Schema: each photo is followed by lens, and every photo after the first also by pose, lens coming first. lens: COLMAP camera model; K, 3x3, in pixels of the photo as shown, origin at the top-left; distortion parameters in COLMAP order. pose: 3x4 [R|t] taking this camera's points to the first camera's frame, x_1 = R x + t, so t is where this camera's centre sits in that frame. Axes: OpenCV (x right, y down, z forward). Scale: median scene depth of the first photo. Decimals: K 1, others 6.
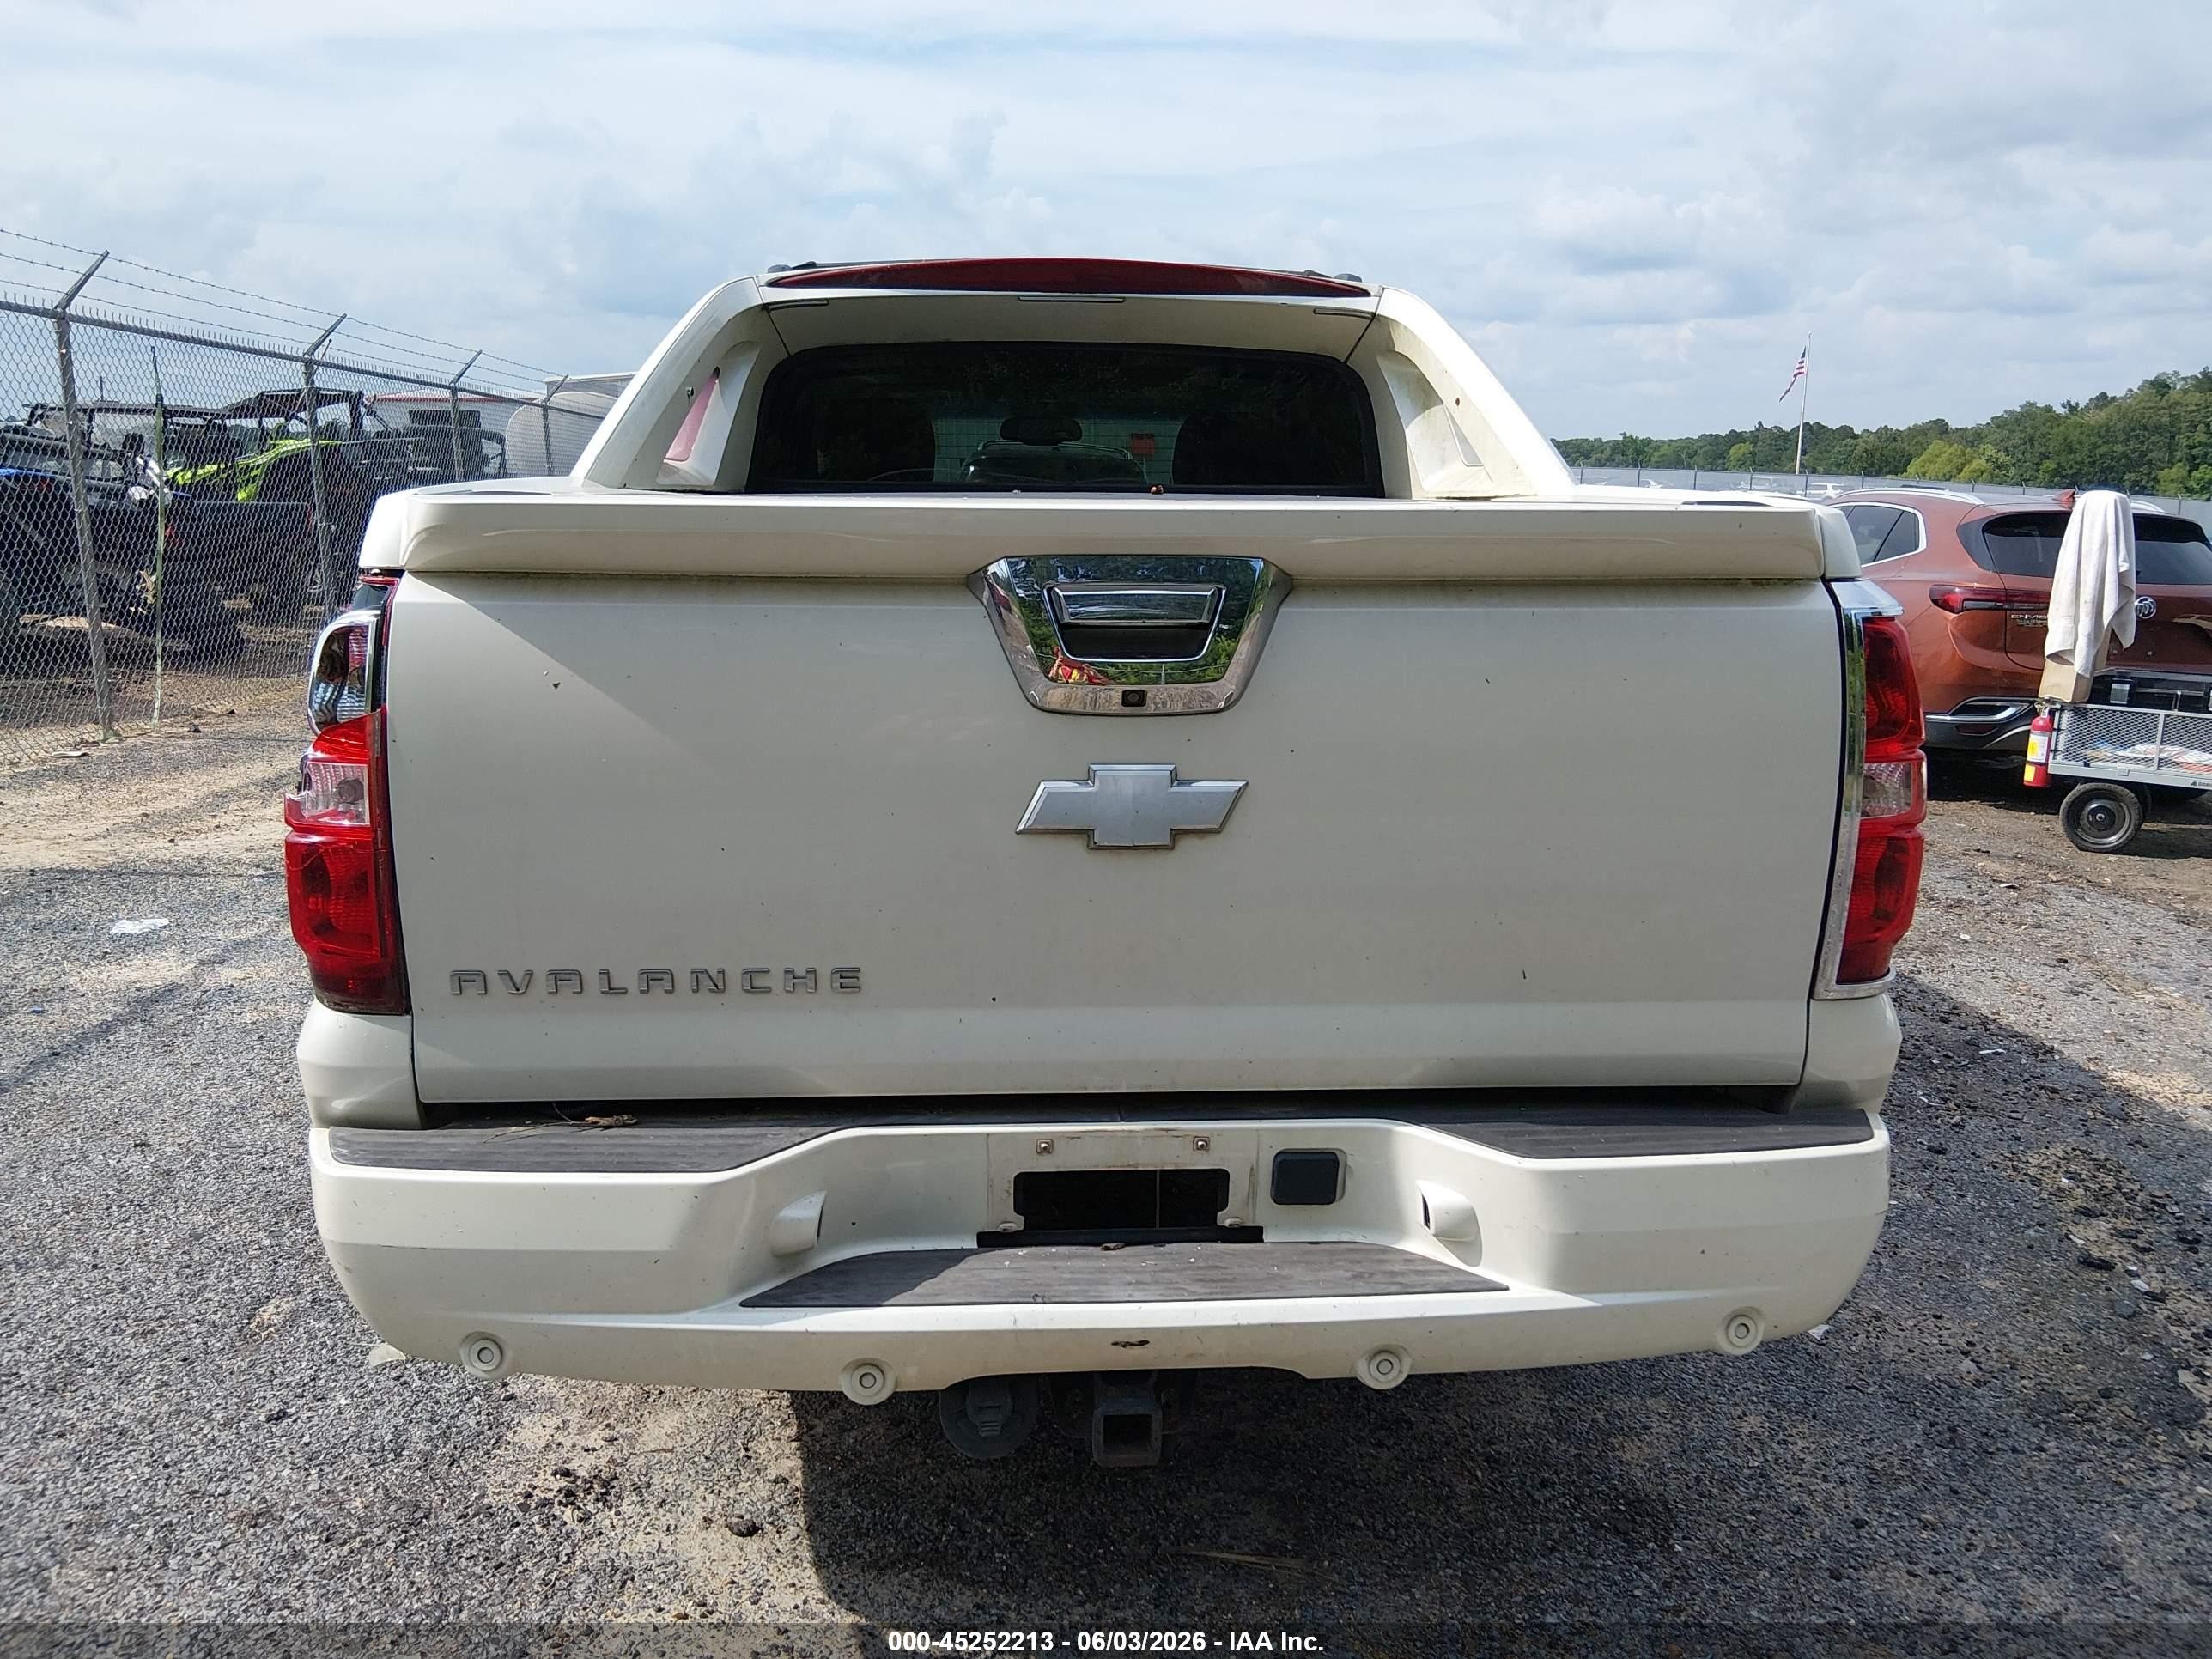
lens RADIAL K [[1675.1, 0, 1113.1], [0, 1675.1, 822.1], [0, 0, 1]] dist [0.069509, -0.126101]
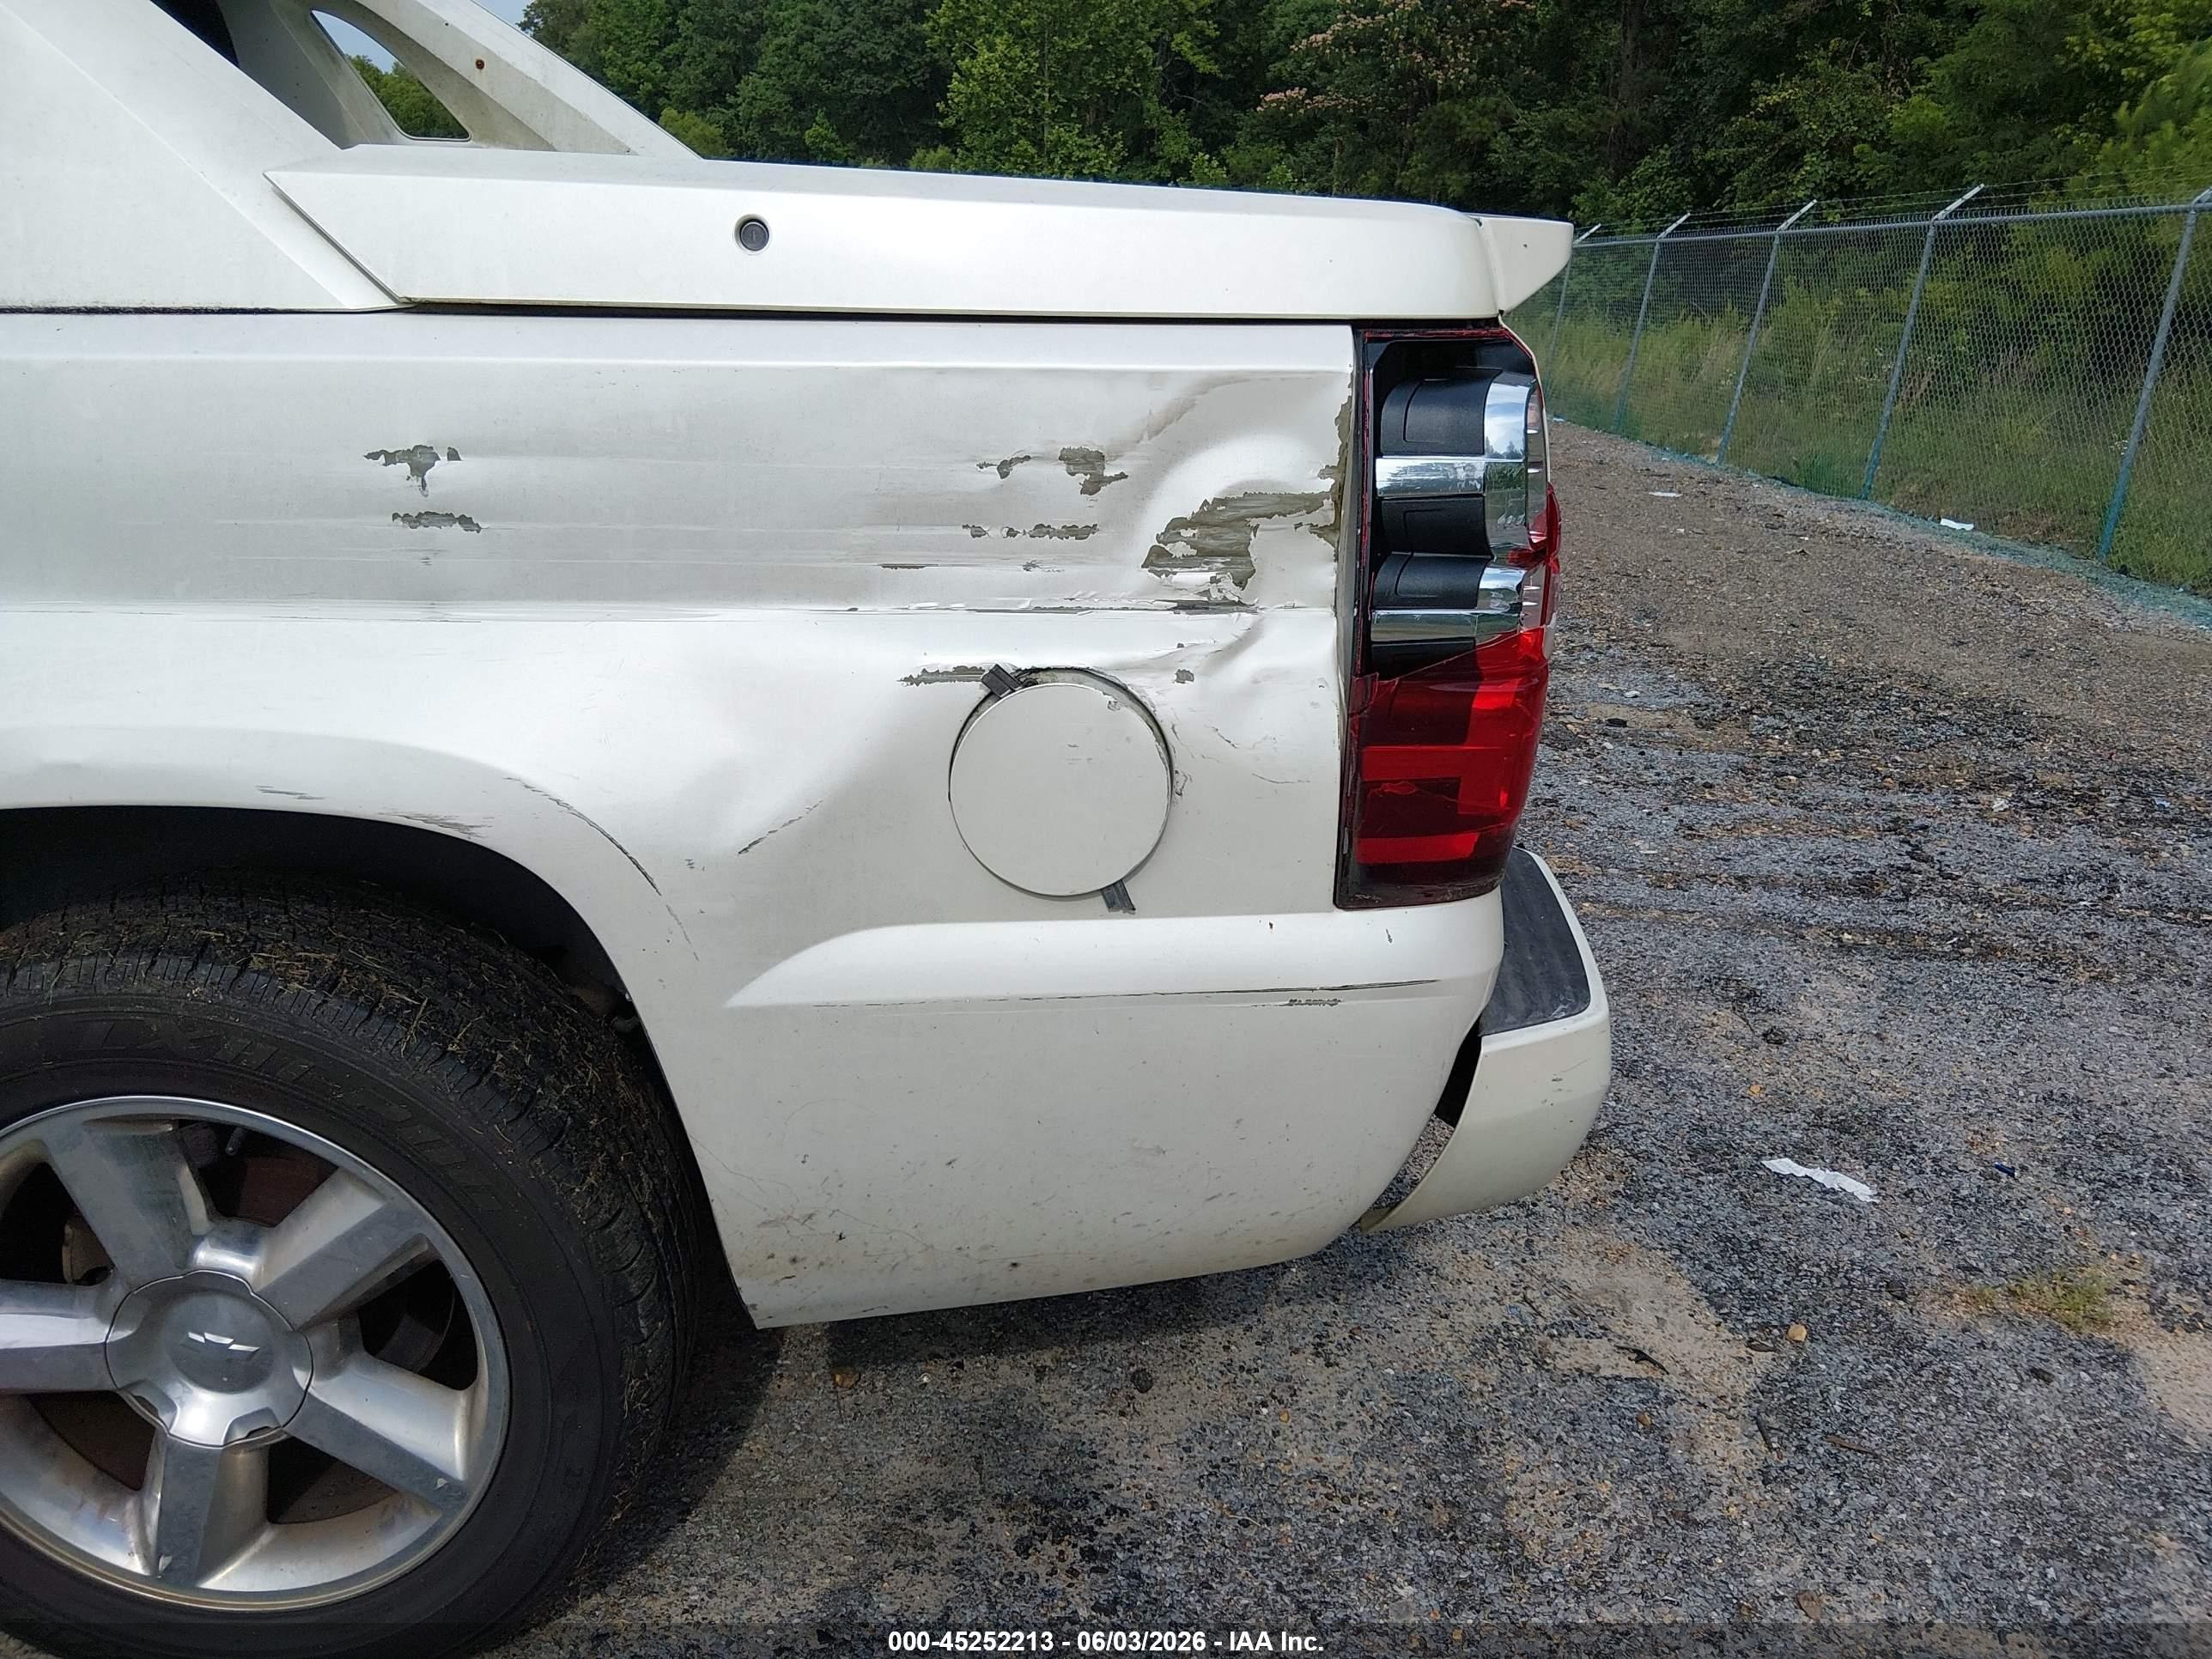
lens RADIAL K [[1675.1, 0, 1113.1], [0, 1675.1, 822.1], [0, 0, 1]] dist [0.069509, -0.126101]
pose [[0.031072, -0.350050, 0.936215, -1.007662], [0.163472, 0.925835, 0.340743, -0.185389], [-0.986058, 0.142458, 0.085991, 0.928297]]
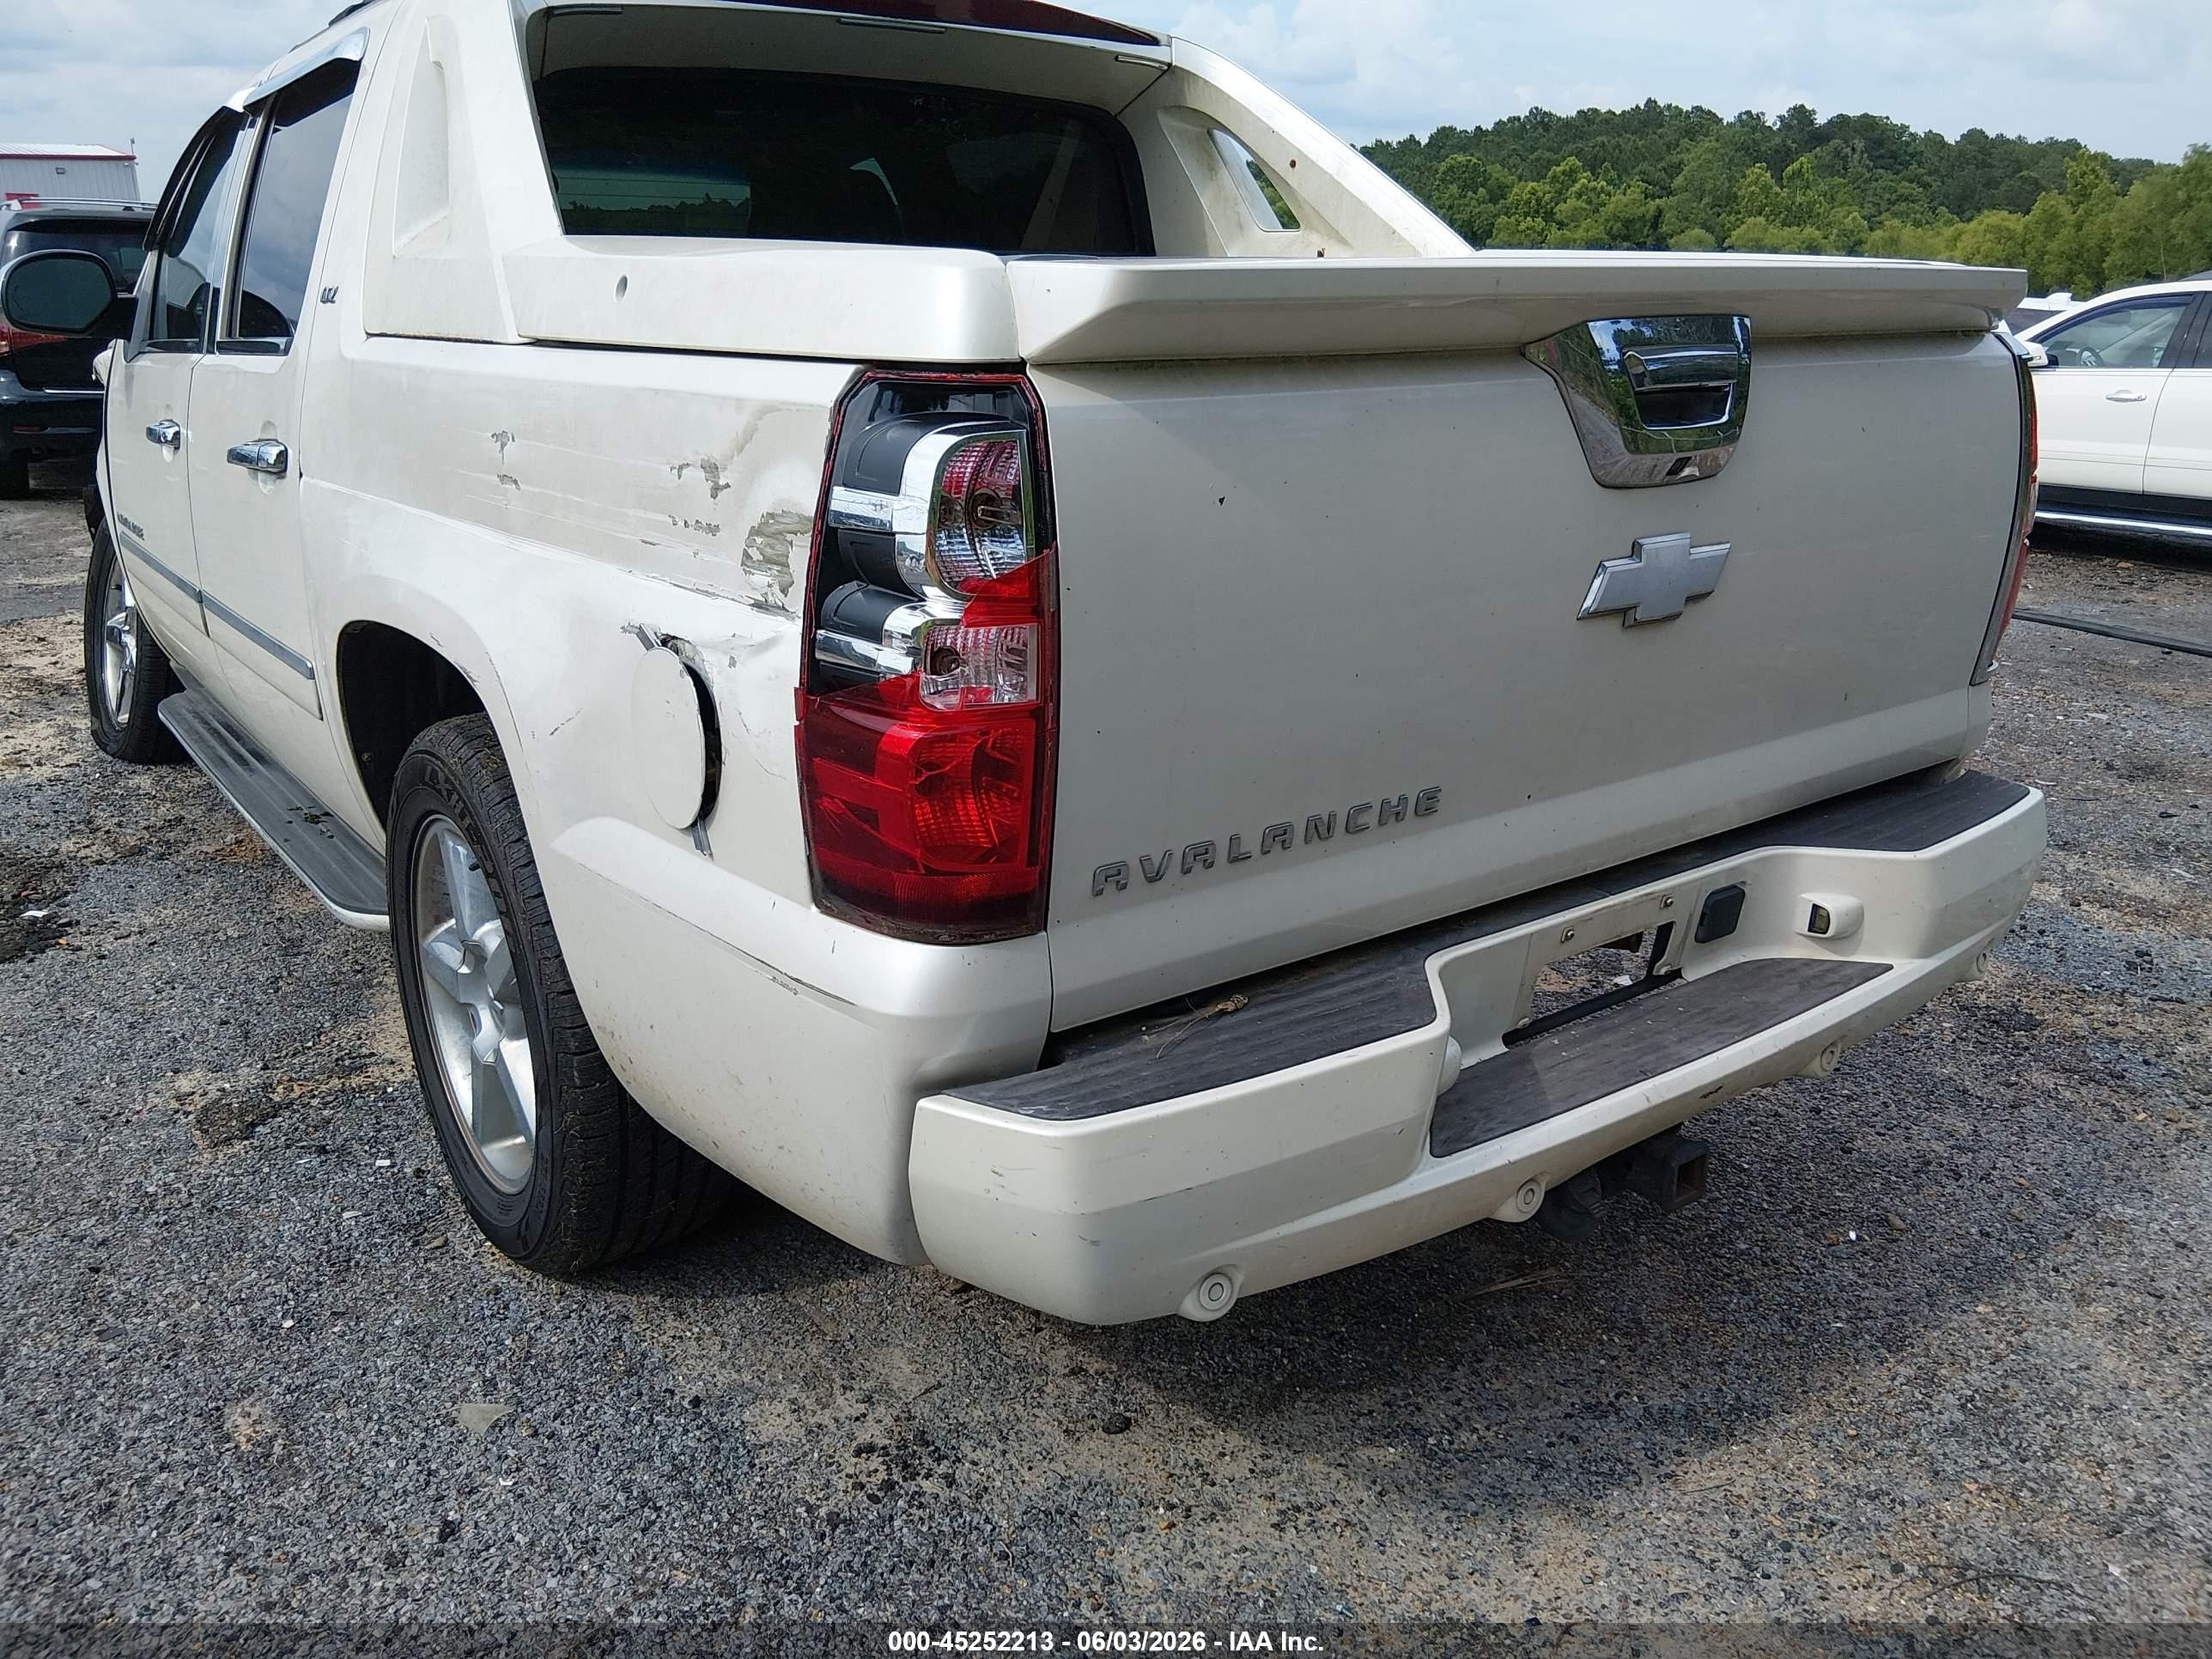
lens RADIAL K [[1670.4, 0, 1106.8], [0, 1670.4, 837.8], [0, 0, 1]] dist [0.054869, -0.118871]
pose [[0.836993, -0.181310, 0.516304, -0.661439], [0.110351, 0.980055, 0.165272, -0.048954], [-0.535971, -0.081357, 0.840307, 0.270109]]
